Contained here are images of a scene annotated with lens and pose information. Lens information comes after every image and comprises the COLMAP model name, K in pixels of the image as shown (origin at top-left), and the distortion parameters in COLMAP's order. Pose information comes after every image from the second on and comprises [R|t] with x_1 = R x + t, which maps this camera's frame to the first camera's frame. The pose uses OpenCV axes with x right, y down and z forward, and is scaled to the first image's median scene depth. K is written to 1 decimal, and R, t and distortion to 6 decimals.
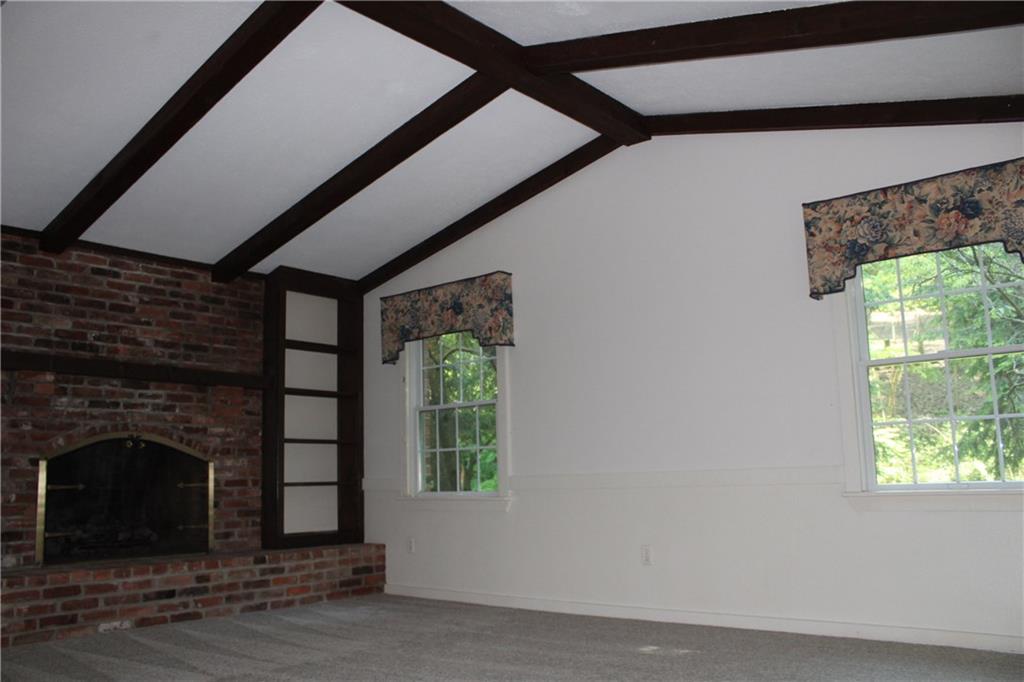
lens RADIAL K [[842.0, 0, 512.0], [0, 842.0, 341.0], [0, 0, 1]] dist [-0.166177, 0.140925]
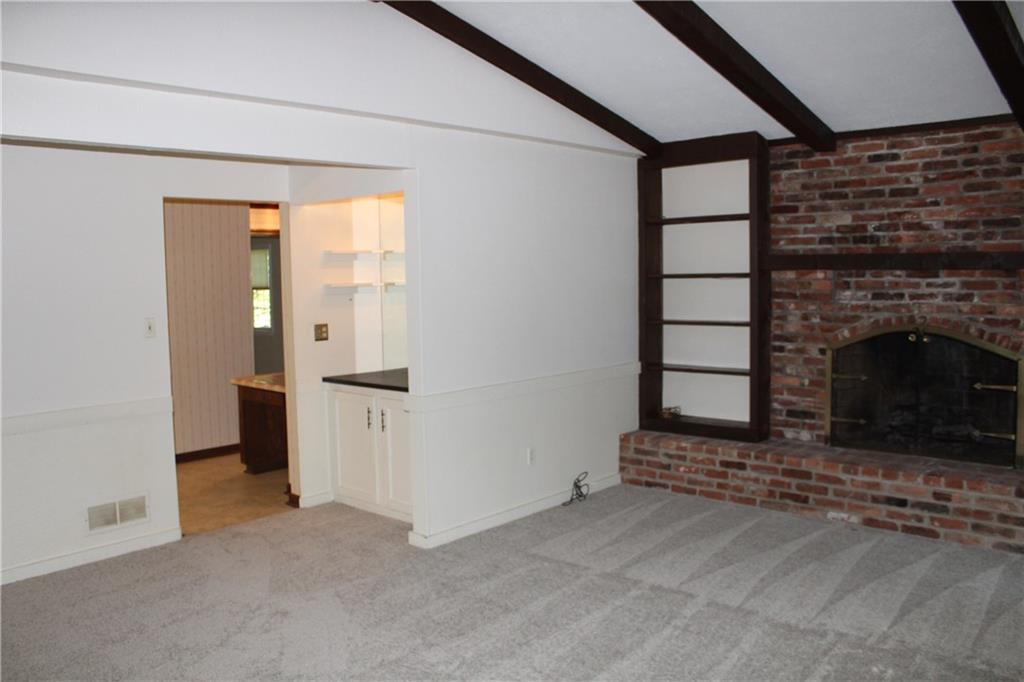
lens RADIAL K [[842.0, 0, 512.0], [0, 842.0, 341.0], [0, 0, 1]] dist [-0.166177, 0.140925]
pose [[-0.036779, 0.109110, -0.993349, 0.486295], [0.173357, 0.979647, 0.101186, -0.045911], [0.984172, -0.168482, -0.054945, 0.594391]]
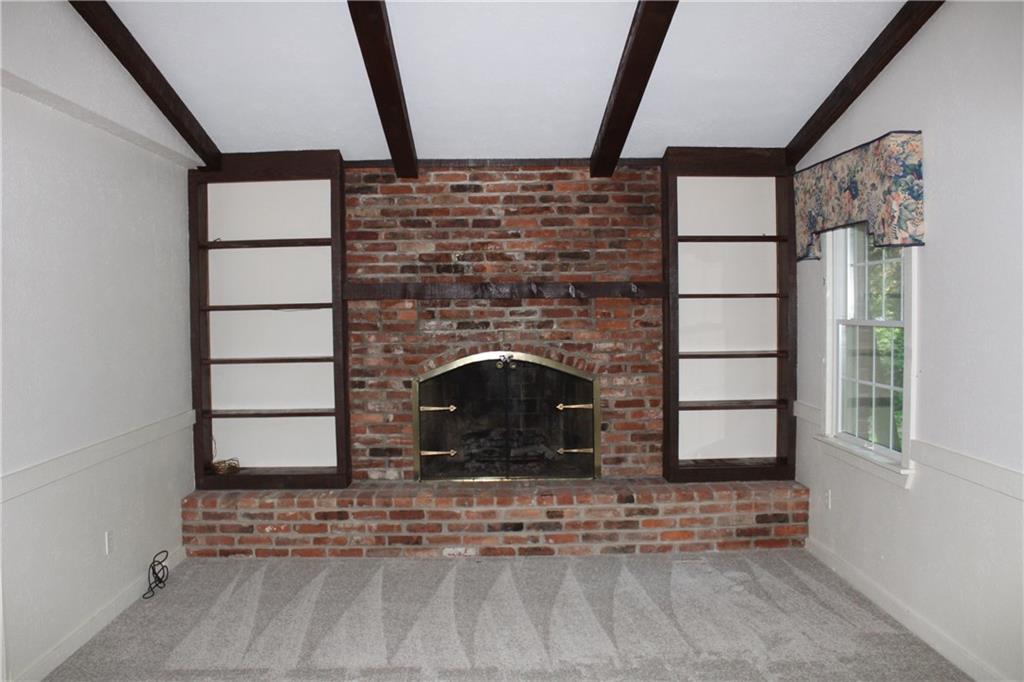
lens RADIAL K [[842.0, 0, 512.0], [0, 842.0, 341.0], [0, 0, 1]] dist [-0.166177, 0.140925]
pose [[0.660842, 0.051800, -0.748735, 0.287141], [0.110903, 0.979924, 0.165679, -0.065575], [0.742286, -0.192525, 0.641830, 0.374624]]
